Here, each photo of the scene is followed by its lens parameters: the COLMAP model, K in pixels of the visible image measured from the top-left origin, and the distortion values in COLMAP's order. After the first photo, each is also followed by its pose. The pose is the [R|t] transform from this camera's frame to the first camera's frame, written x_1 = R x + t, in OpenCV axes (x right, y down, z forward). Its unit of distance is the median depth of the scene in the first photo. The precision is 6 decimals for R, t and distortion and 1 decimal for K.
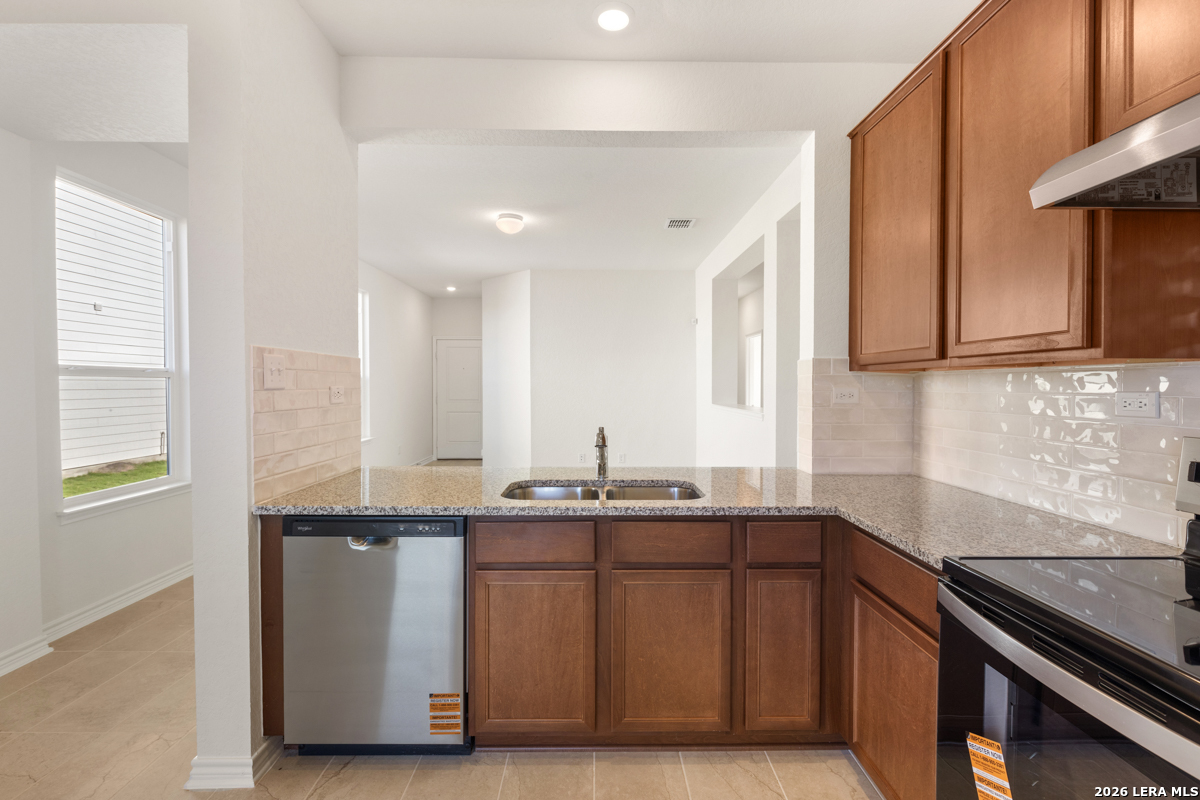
lens RADIAL K [[535.7, 0, 600.0], [0, 535.7, 400.0], [0, 0, 1]] dist [-0.000806, -0.000084]
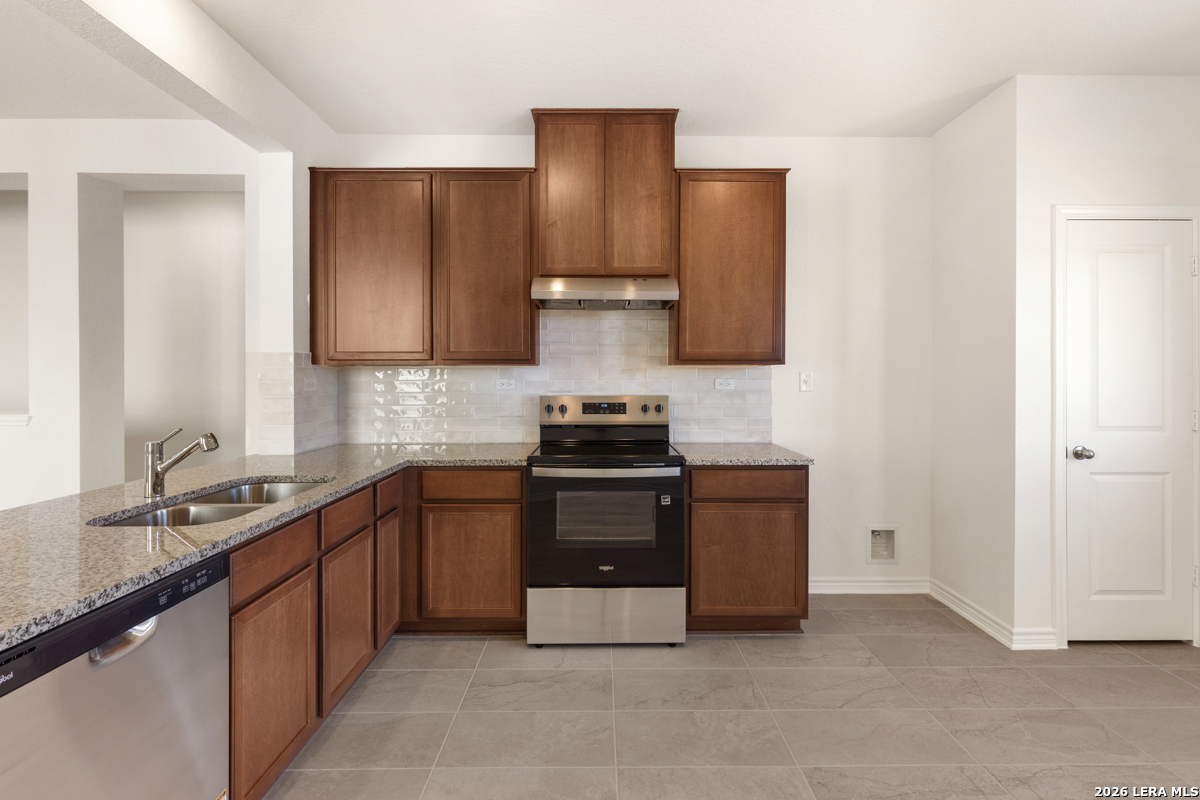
lens RADIAL K [[538.4, 0, 603.1], [0, 538.4, 392.2], [0, 0, 1]] dist [0.000032, 0.000198]
pose [[0.010360, -0.029651, 0.999507, -0.981053], [0.028229, 0.999171, 0.029348, -0.011576], [-0.999548, 0.027912, 0.011188, 0.446286]]
